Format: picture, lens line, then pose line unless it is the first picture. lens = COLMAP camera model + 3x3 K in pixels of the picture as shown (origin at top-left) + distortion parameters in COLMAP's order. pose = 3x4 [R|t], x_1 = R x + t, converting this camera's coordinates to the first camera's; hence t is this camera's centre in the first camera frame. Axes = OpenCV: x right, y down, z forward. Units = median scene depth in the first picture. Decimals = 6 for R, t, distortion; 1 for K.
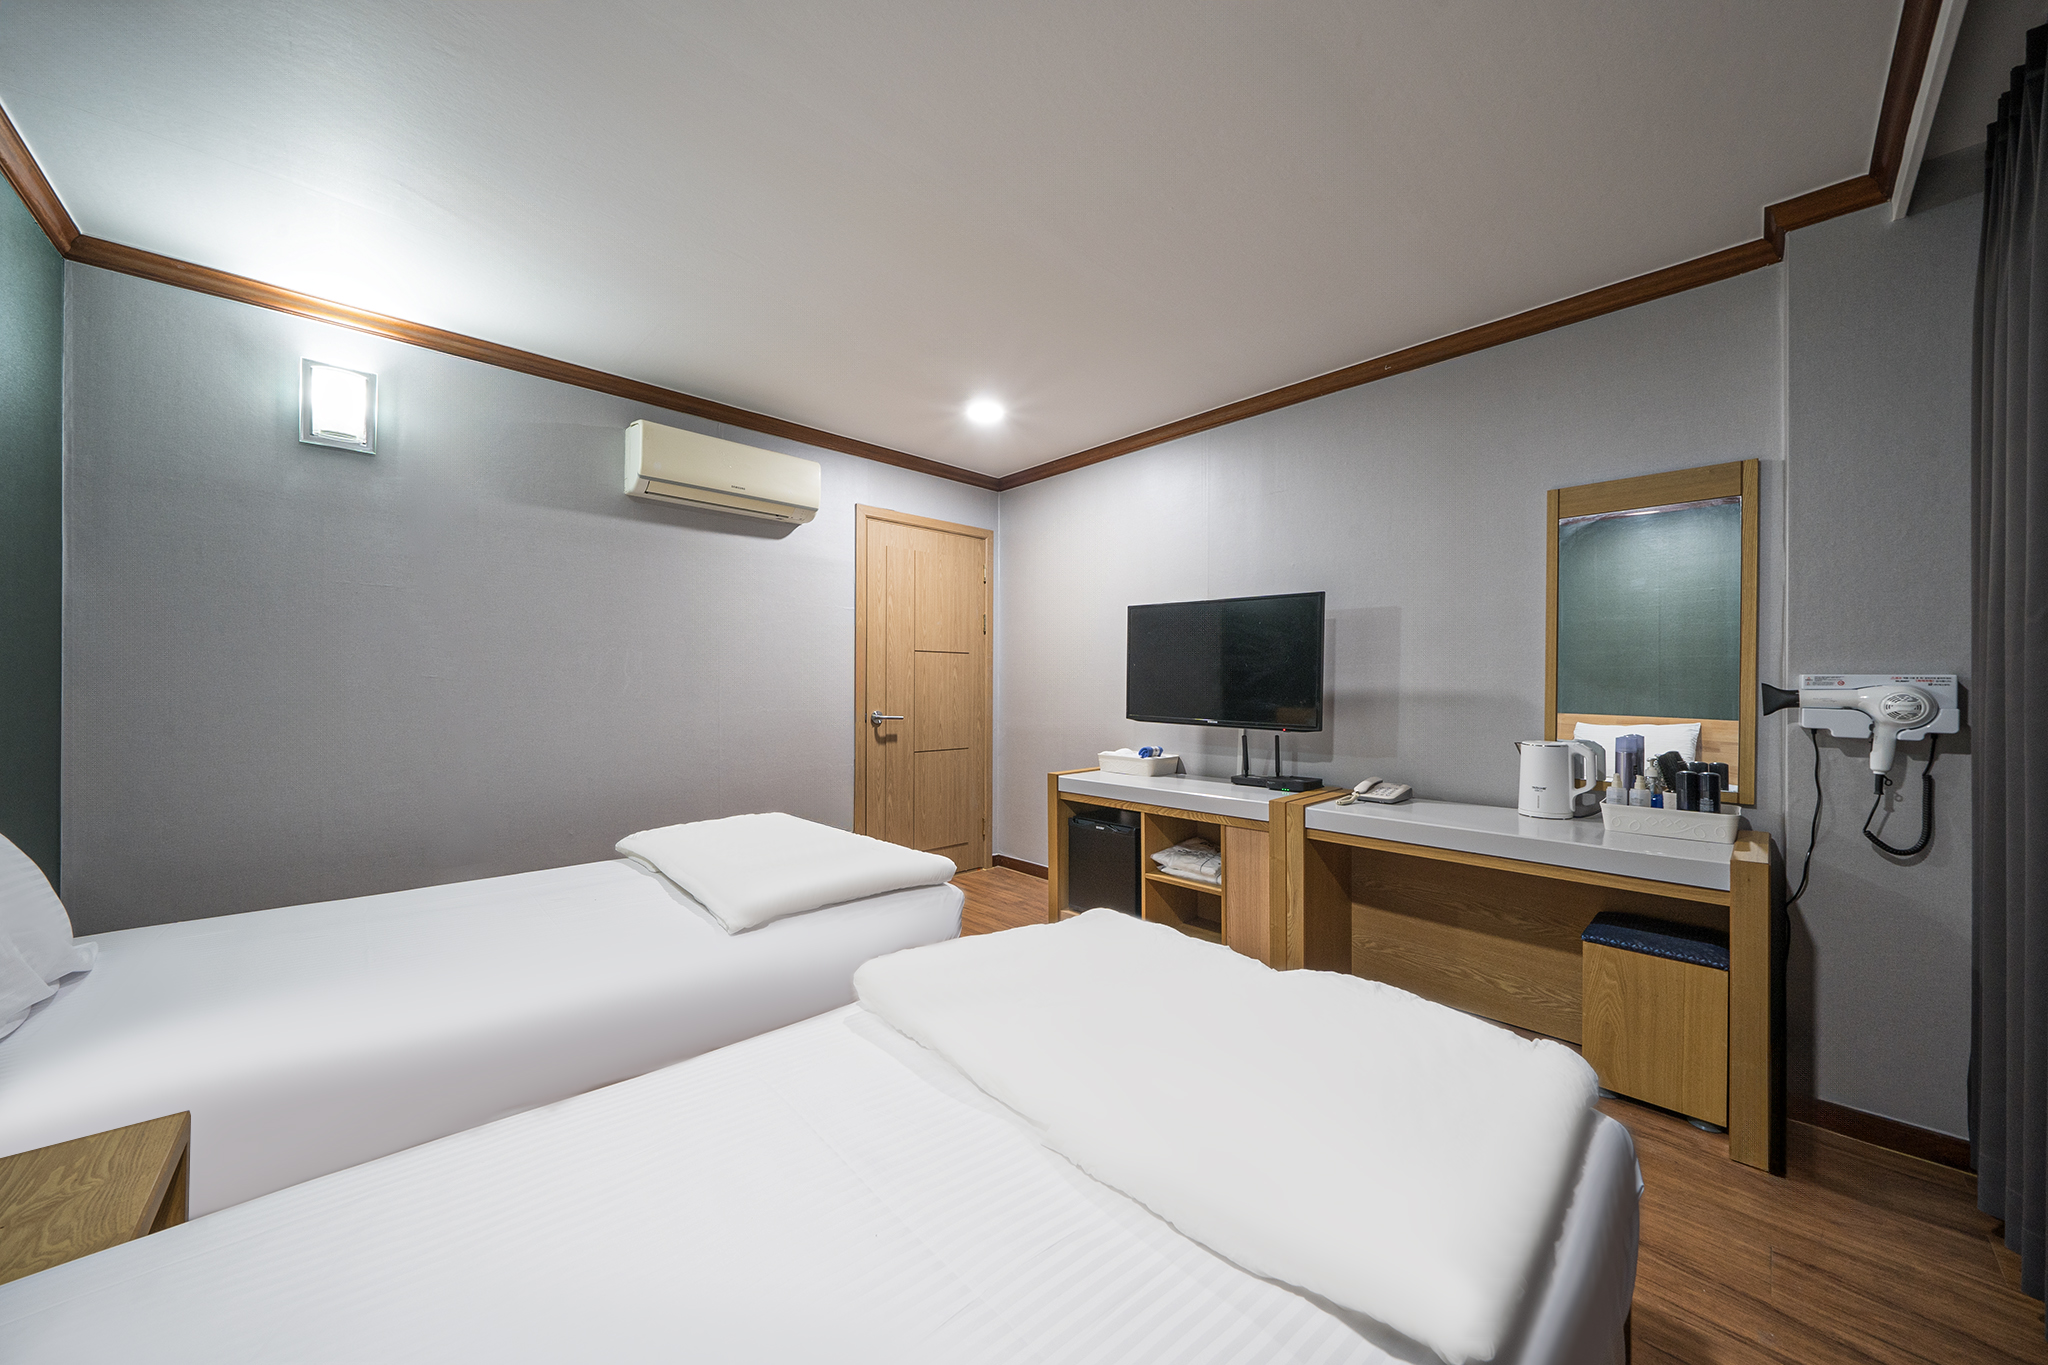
lens RADIAL K [[703.5, 0, 1034.4], [0, 703.5, 690.7], [0, 0, 1]] dist [-0.001326, 0.000036]
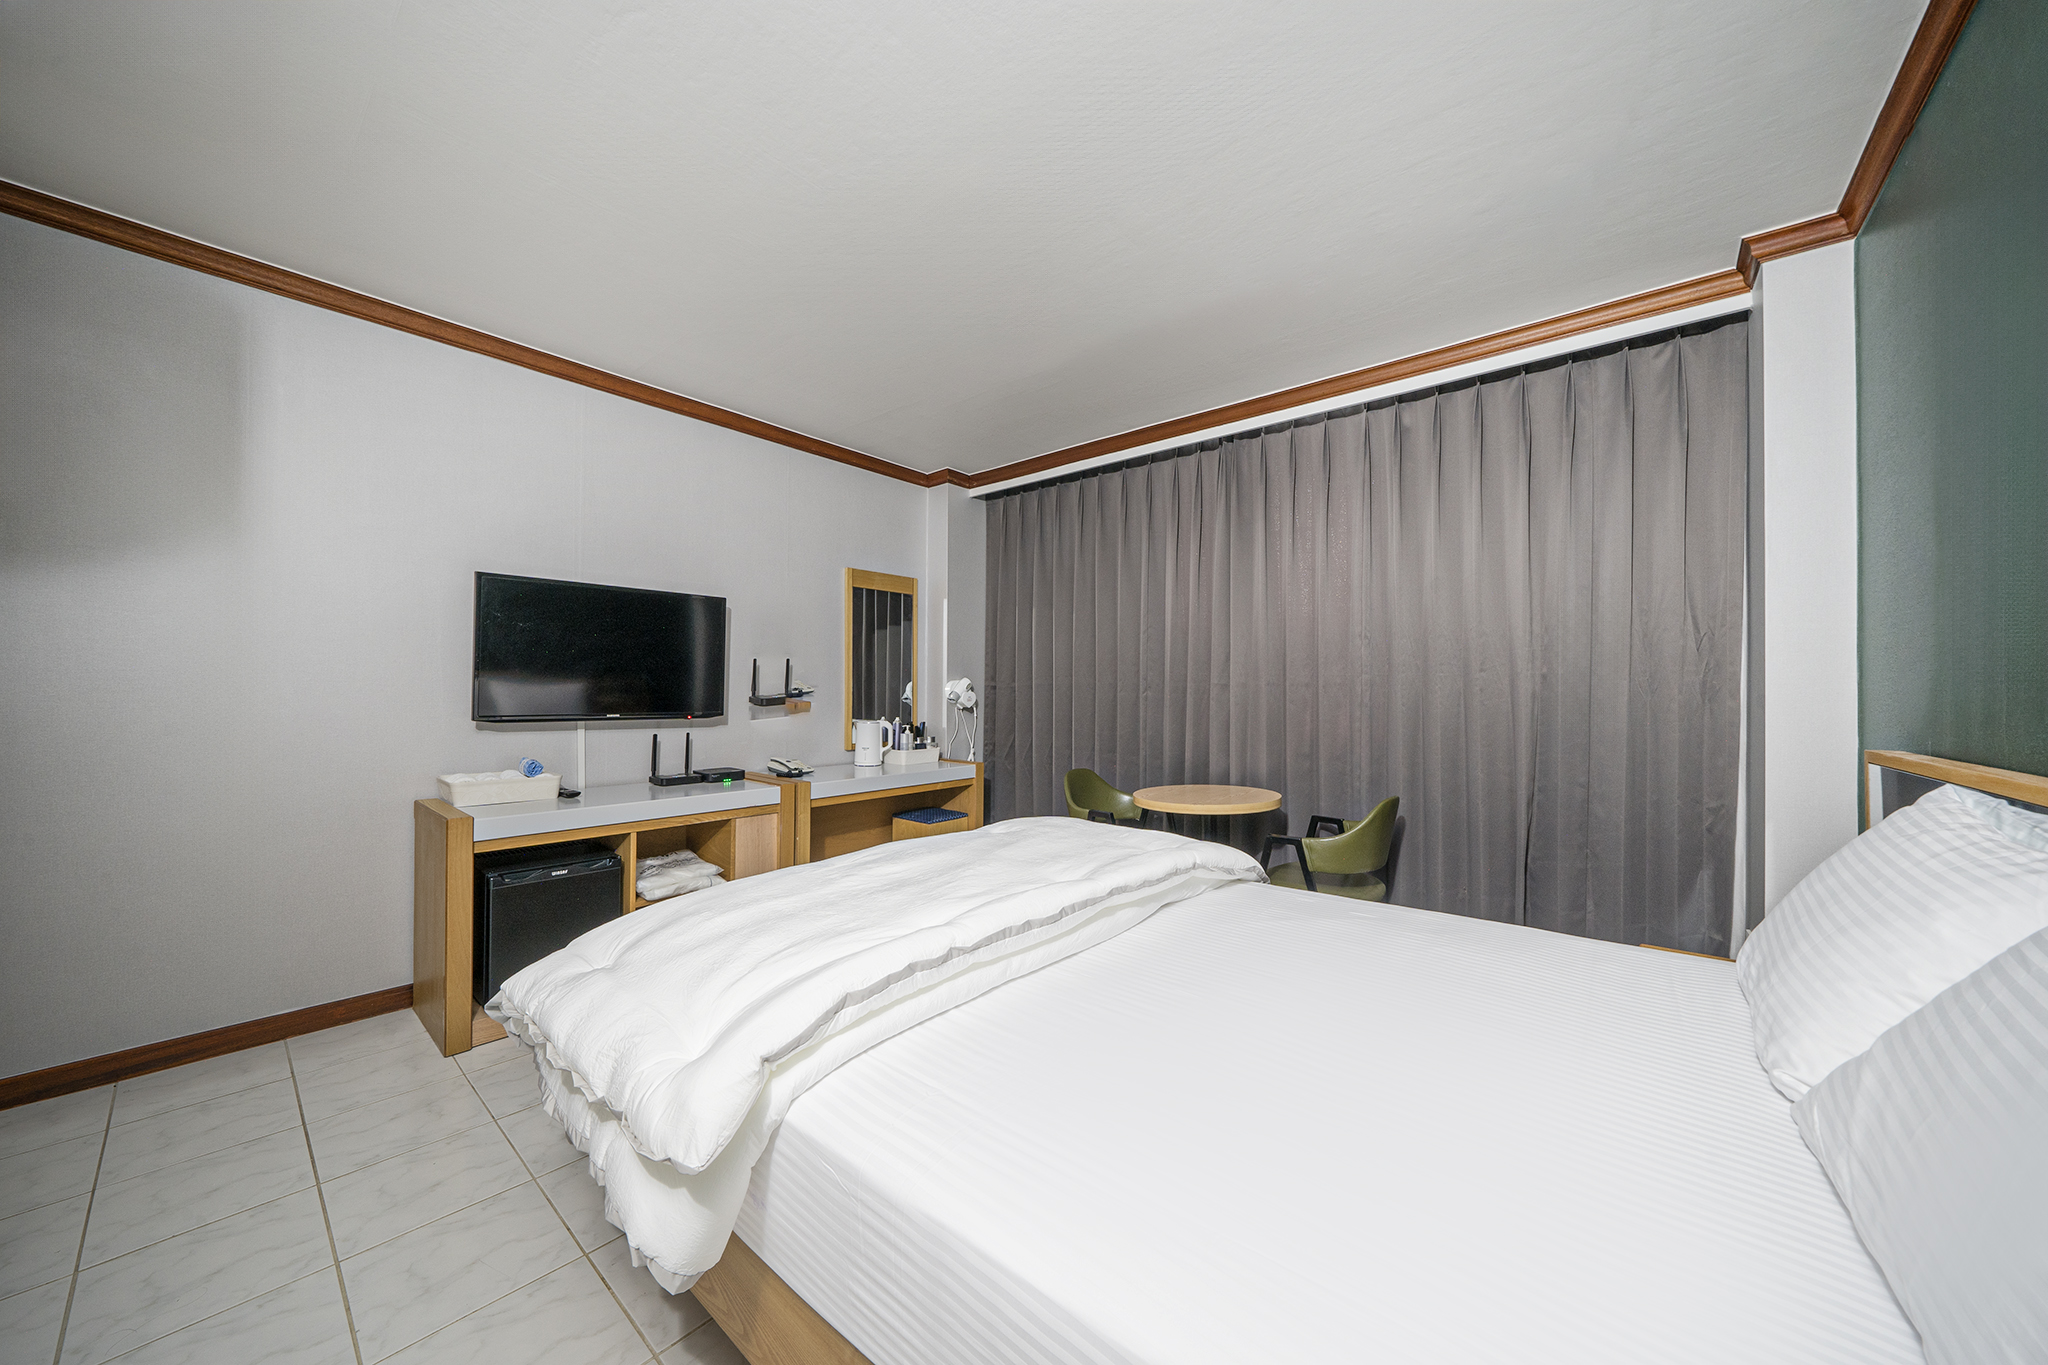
lens RADIAL K [[703.5, 0, 1037.0], [0, 703.5, 685.8], [0, 0, 1]] dist [-0.001326, 0.000036]
pose [[-0.107679, 0.005794, 0.994169, -0.730666], [0.007052, 0.999962, -0.005064, 0.002304], [-0.994161, 0.006466, -0.107716, 0.603721]]
